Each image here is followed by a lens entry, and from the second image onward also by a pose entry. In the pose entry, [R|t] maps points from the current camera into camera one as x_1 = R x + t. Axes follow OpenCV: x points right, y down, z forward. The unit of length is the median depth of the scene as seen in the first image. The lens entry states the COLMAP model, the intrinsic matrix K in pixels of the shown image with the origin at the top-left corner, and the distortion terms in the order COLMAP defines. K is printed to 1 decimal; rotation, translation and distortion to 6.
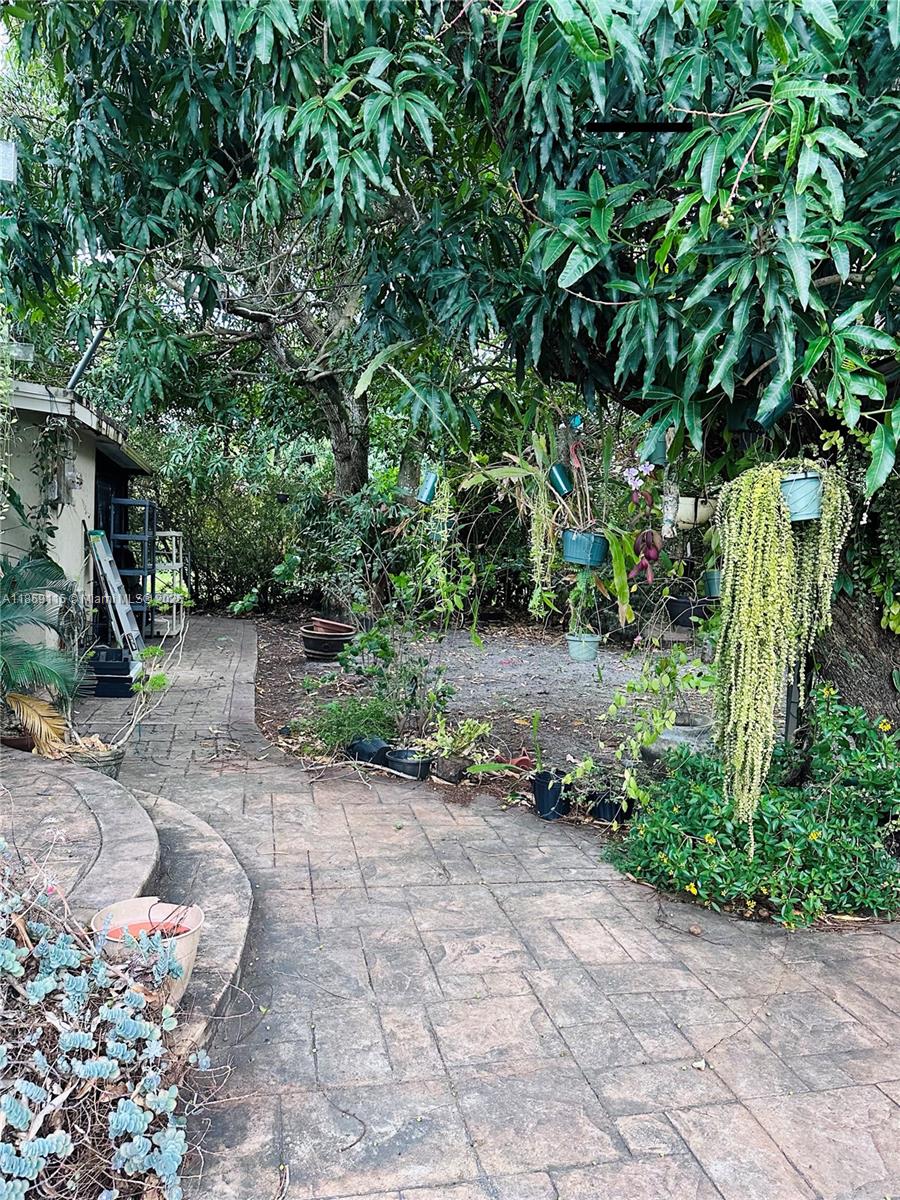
lens RADIAL K [[847.3, 0, 447.7], [0, 847.3, 606.4], [0, 0, 1]] dist [0.072489, -0.088674]
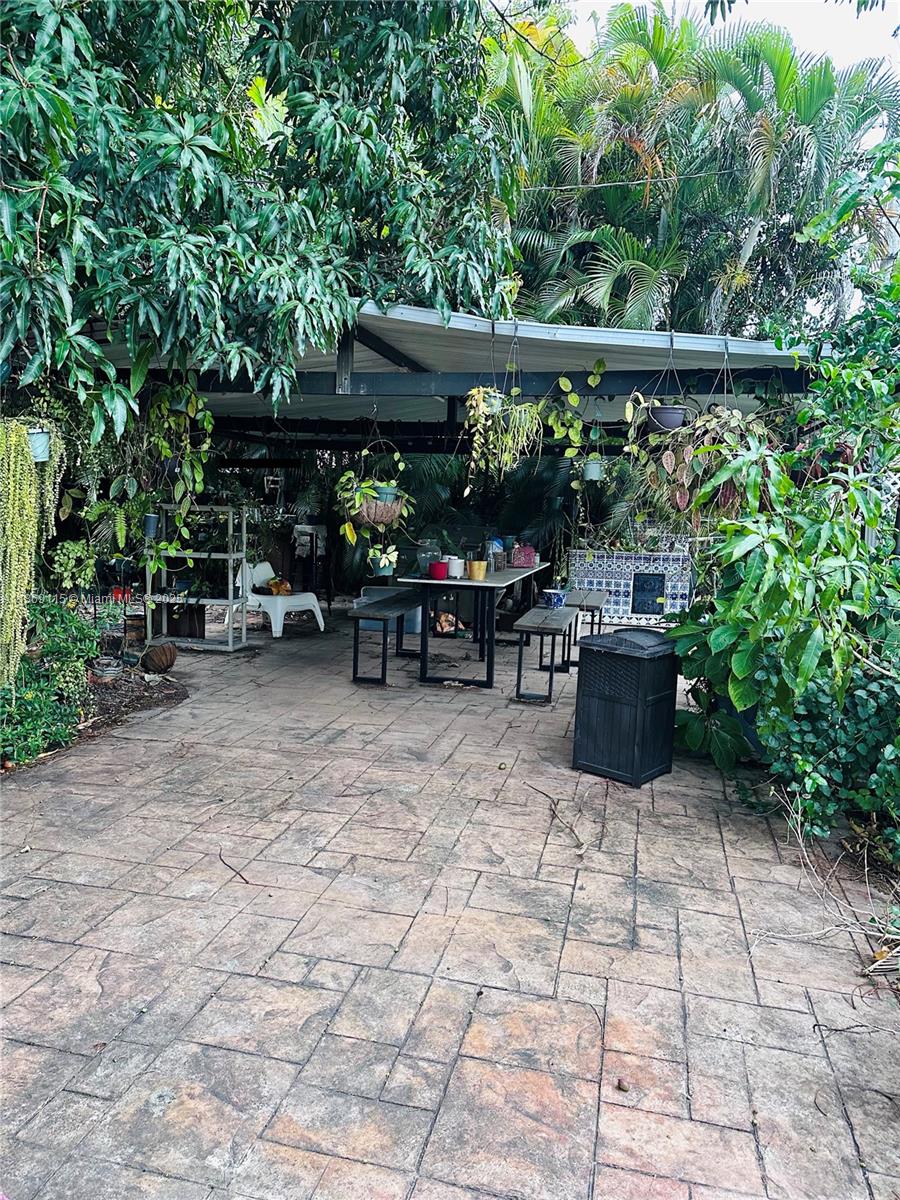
lens RADIAL K [[847.3, 0, 451.0], [0, 847.3, 600.1], [0, 0, 1]] dist [0.072489, -0.088674]
pose [[0.438890, -0.121445, 0.890296, -0.590107], [0.054271, 0.992598, 0.108646, 0.010389], [-0.896900, 0.000634, 0.442232, -0.245749]]
